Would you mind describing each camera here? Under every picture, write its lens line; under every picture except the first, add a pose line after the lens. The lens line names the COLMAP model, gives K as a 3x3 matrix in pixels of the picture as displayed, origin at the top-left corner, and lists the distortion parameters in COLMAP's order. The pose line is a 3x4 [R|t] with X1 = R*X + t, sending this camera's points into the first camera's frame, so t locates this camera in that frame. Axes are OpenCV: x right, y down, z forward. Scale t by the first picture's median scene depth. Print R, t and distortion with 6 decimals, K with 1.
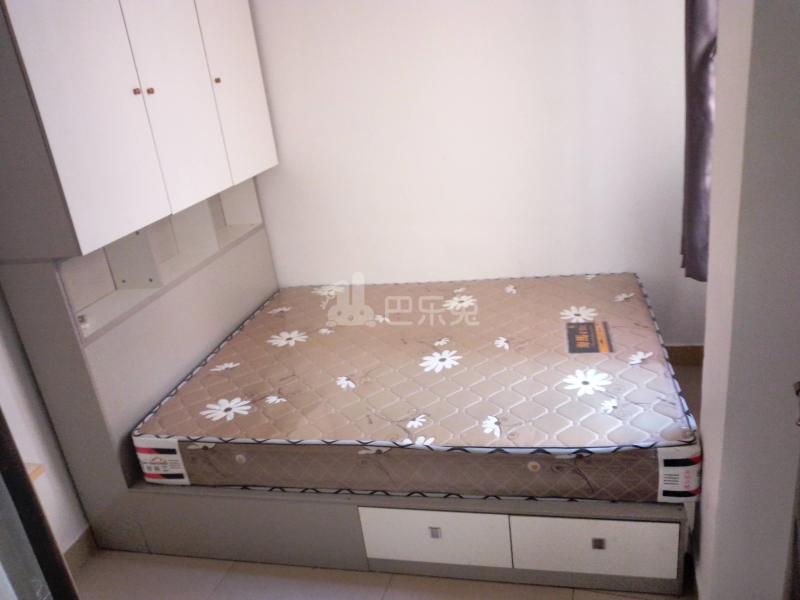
lens RADIAL K [[628.1, 0, 400.0], [0, 628.1, 300.0], [0, 0, 1]] dist [0.095274, -0.320557]
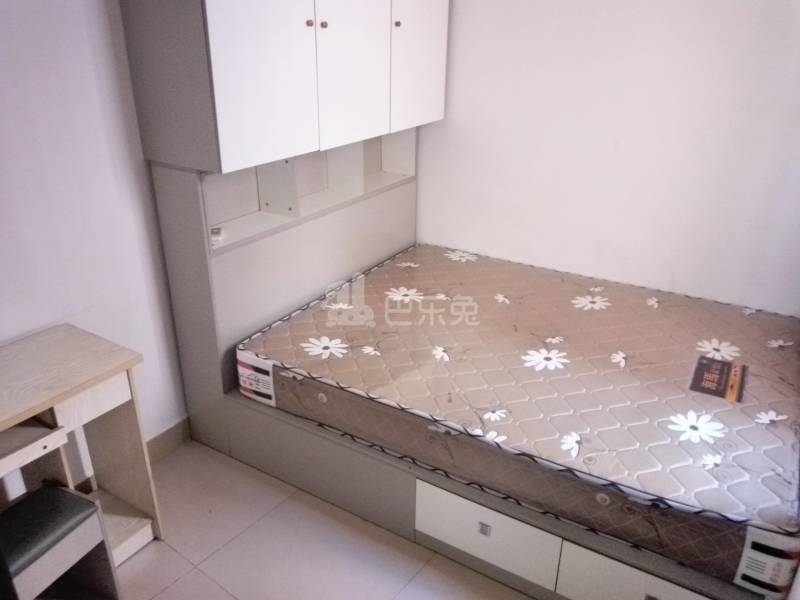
lens RADIAL K [[623.9, 0, 400.0], [0, 623.9, 300.0], [0, 0, 1]] dist [0.017212, -0.055373]
pose [[0.938191, 0.249573, -0.239816, 0.066971], [-0.233076, 0.967775, 0.095327, -0.028781], [0.255879, -0.033539, 0.966127, 0.047829]]
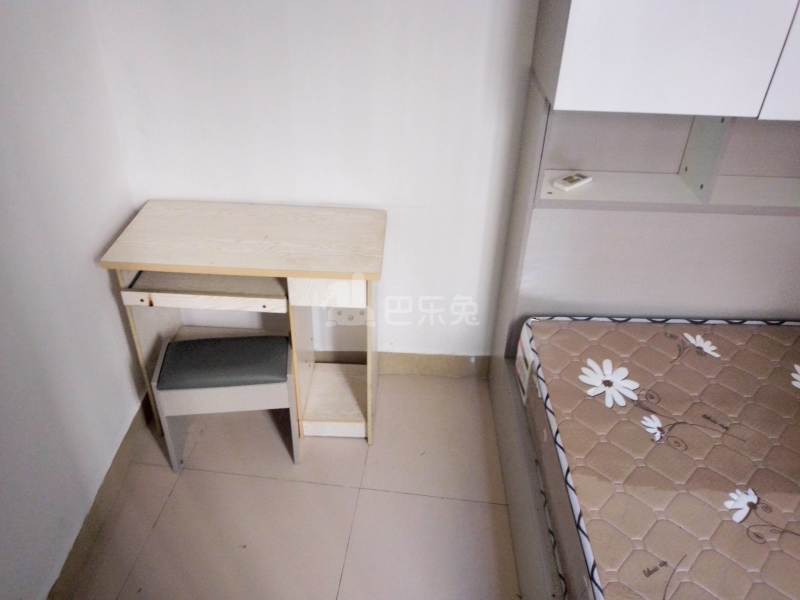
lens RADIAL K [[623.9, 0, 400.0], [0, 623.9, 300.0], [0, 0, 1]] dist [0.017212, -0.055373]
pose [[0.195489, 0.655646, -0.729323, 0.153736], [-0.399430, 0.732425, 0.551370, -0.207949], [0.895678, 0.183526, 0.405066, 0.464770]]
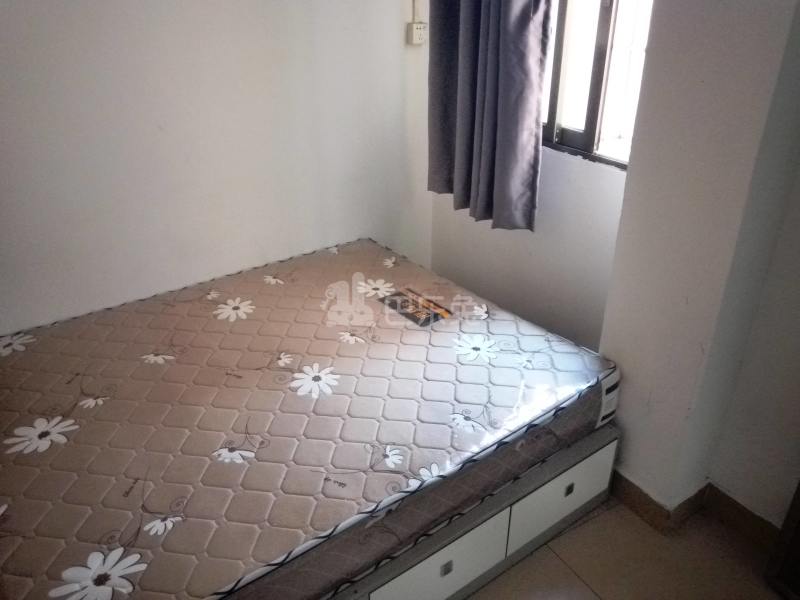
lens RADIAL K [[623.9, 0, 400.0], [0, 623.9, 300.0], [0, 0, 1]] dist [0.017212, -0.055373]
pose [[0.646621, -0.237085, 0.725032, -0.445972], [0.205503, 0.969475, 0.133740, -0.092335], [-0.734608, 0.062517, 0.675605, 0.406320]]
